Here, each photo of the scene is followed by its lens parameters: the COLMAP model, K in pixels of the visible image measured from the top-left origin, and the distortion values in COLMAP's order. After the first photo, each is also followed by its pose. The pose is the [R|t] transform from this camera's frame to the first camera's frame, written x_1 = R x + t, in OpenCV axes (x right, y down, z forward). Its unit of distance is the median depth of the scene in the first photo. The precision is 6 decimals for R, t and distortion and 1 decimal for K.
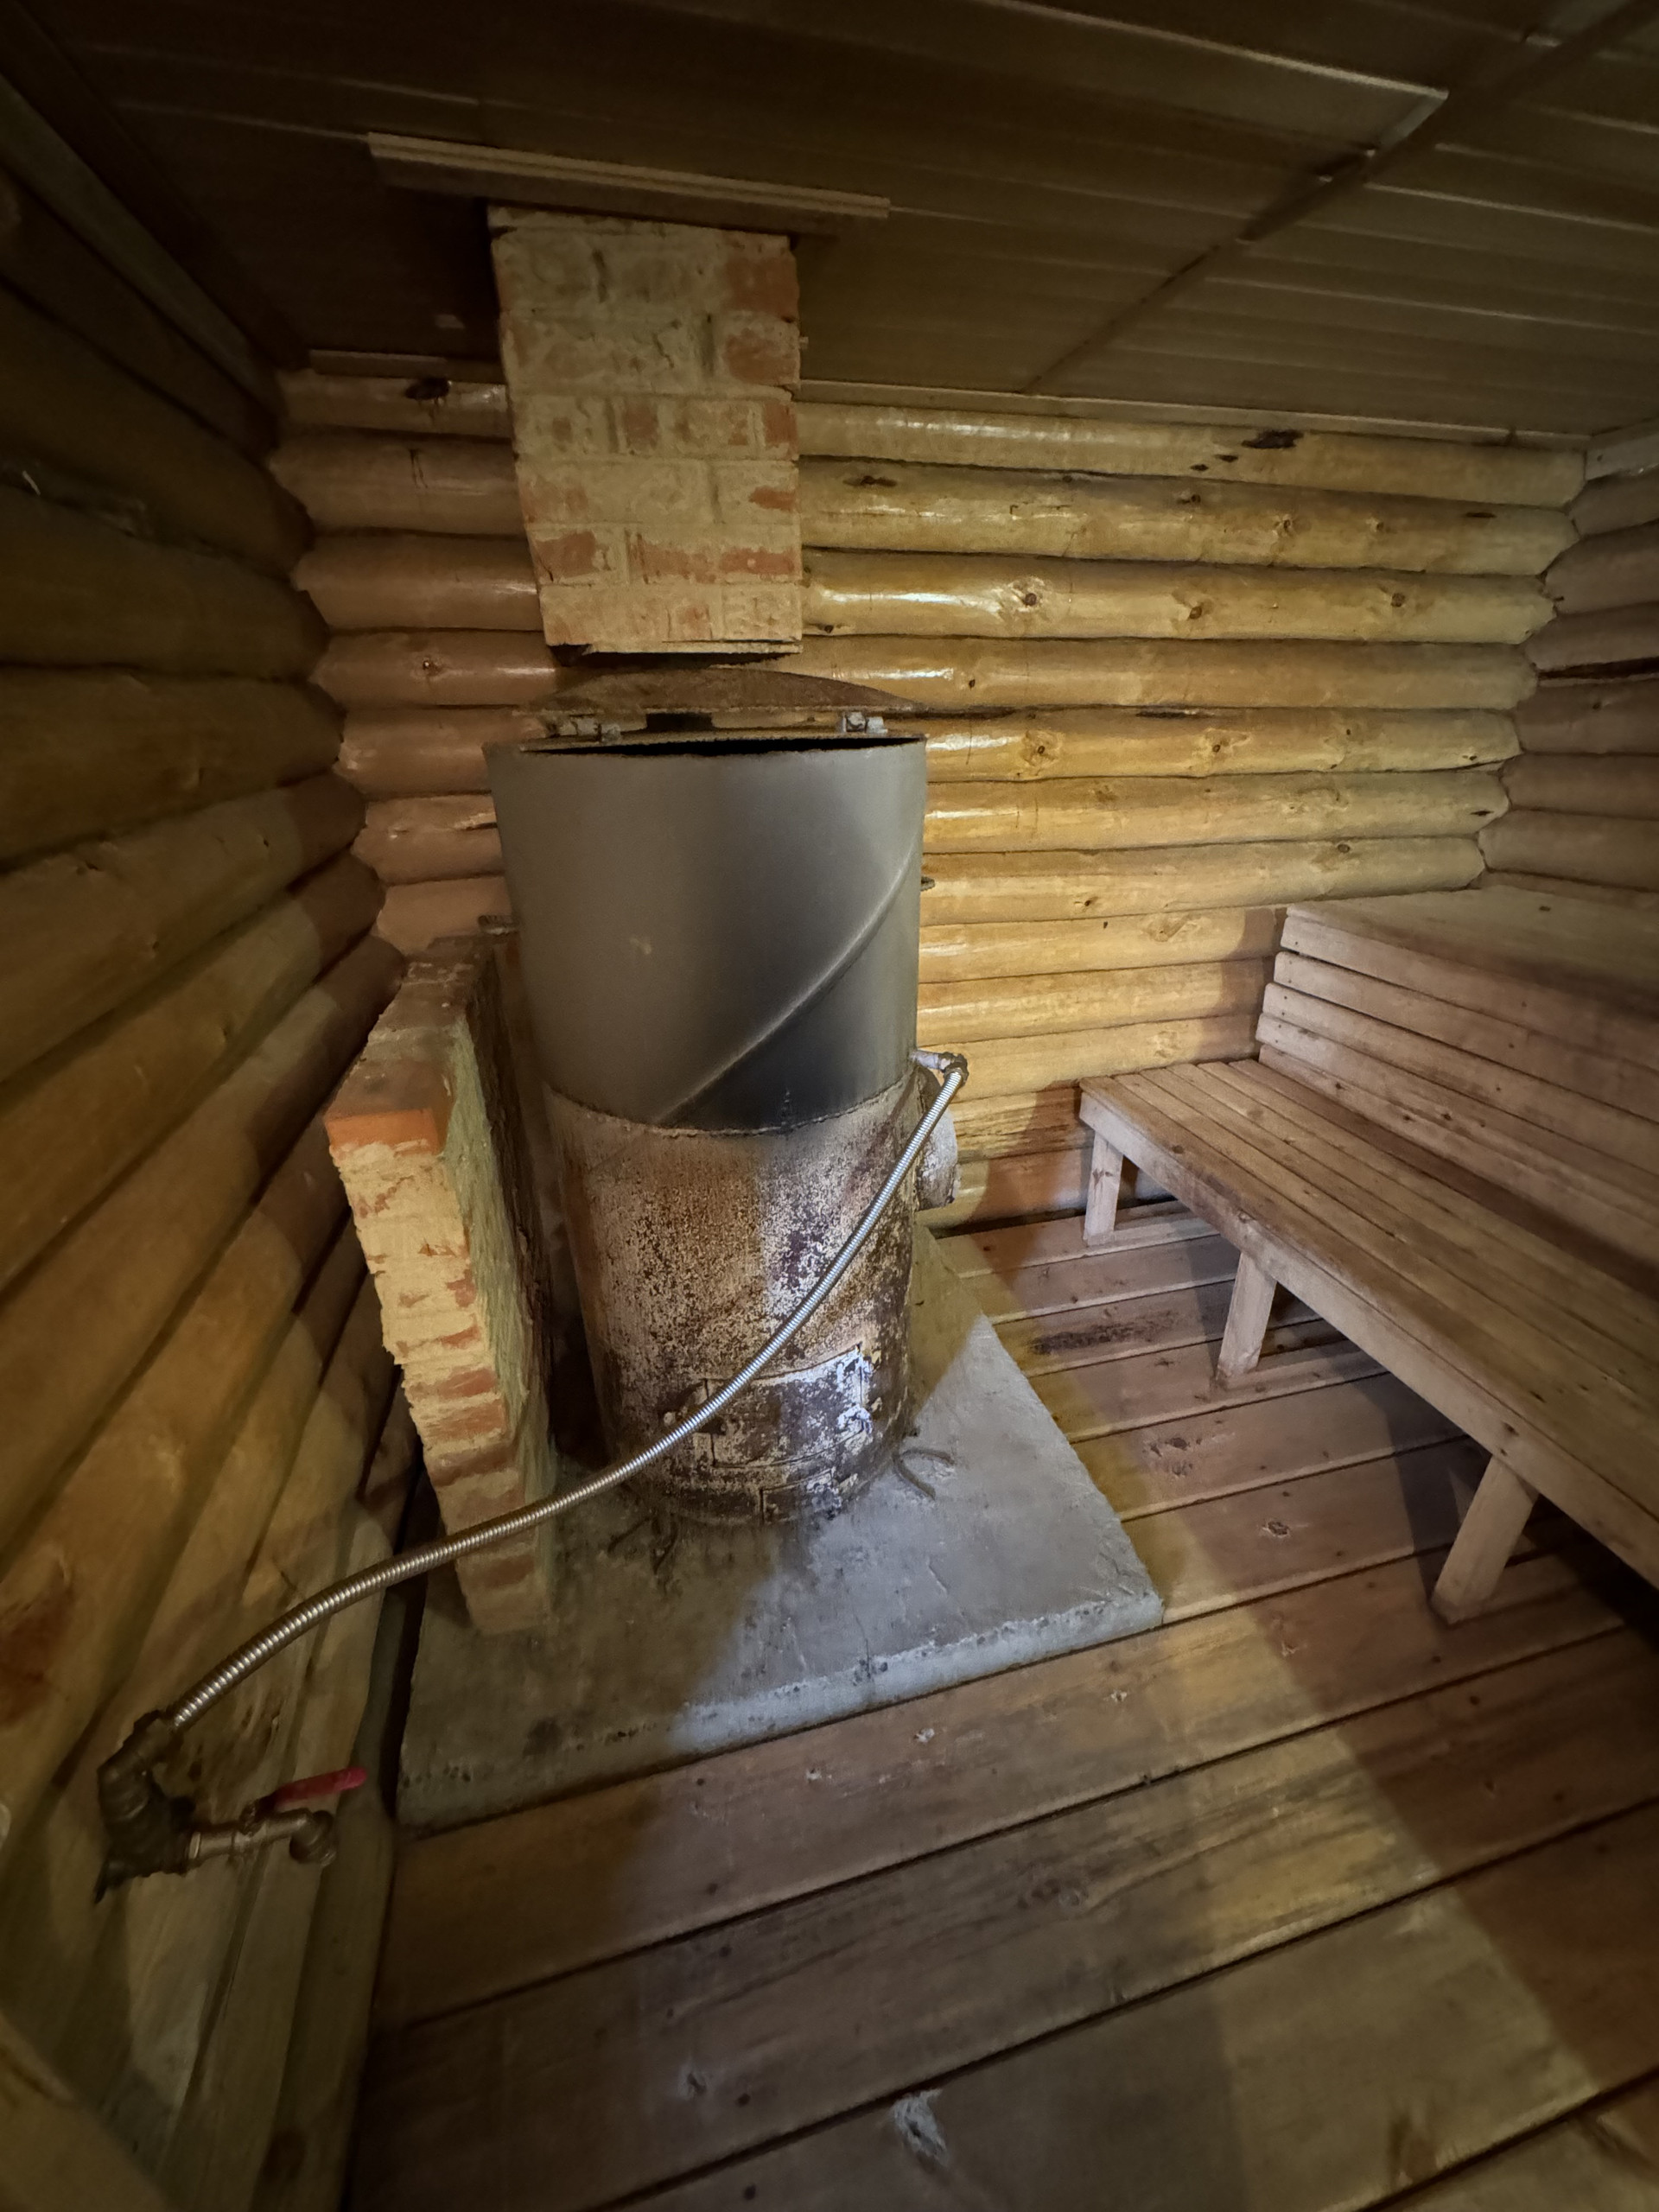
lens RADIAL K [[886.8, 0, 835.4], [0, 886.8, 1101.6], [0, 0, 1]] dist [-0.001408, 0.000539]
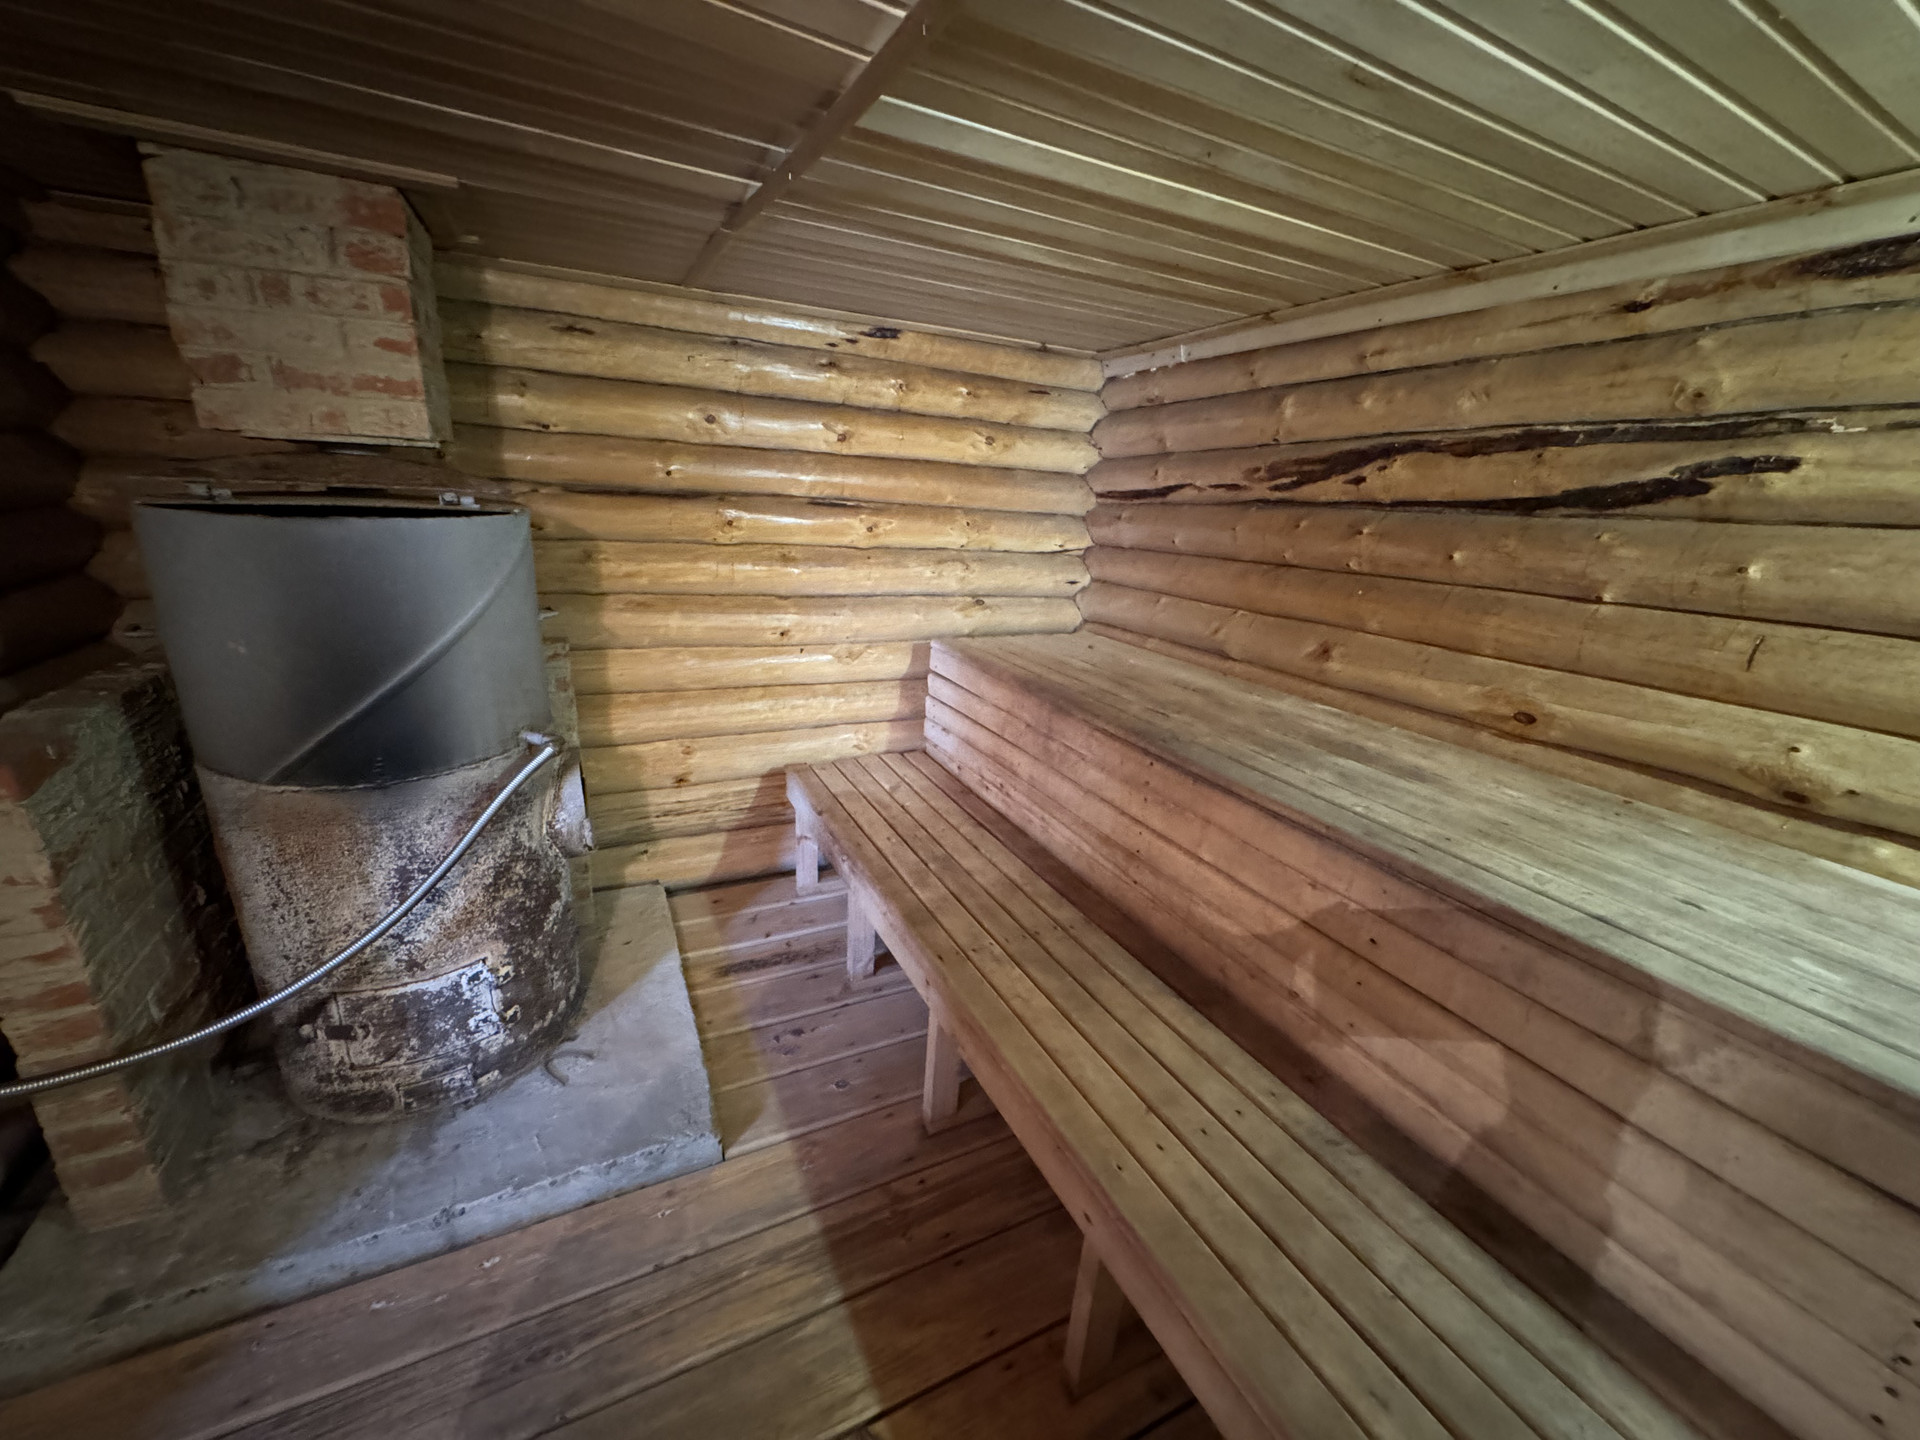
lens RADIAL K [[769.8, 0, 960.2], [0, 769.8, 718.0], [0, 0, 1]] dist [-0.001408, 0.000539]
pose [[0.975716, 0.006025, 0.218956, 0.437643], [0.019771, 0.993119, -0.115430, 0.065020], [-0.218145, 0.116956, 0.968883, -0.267789]]
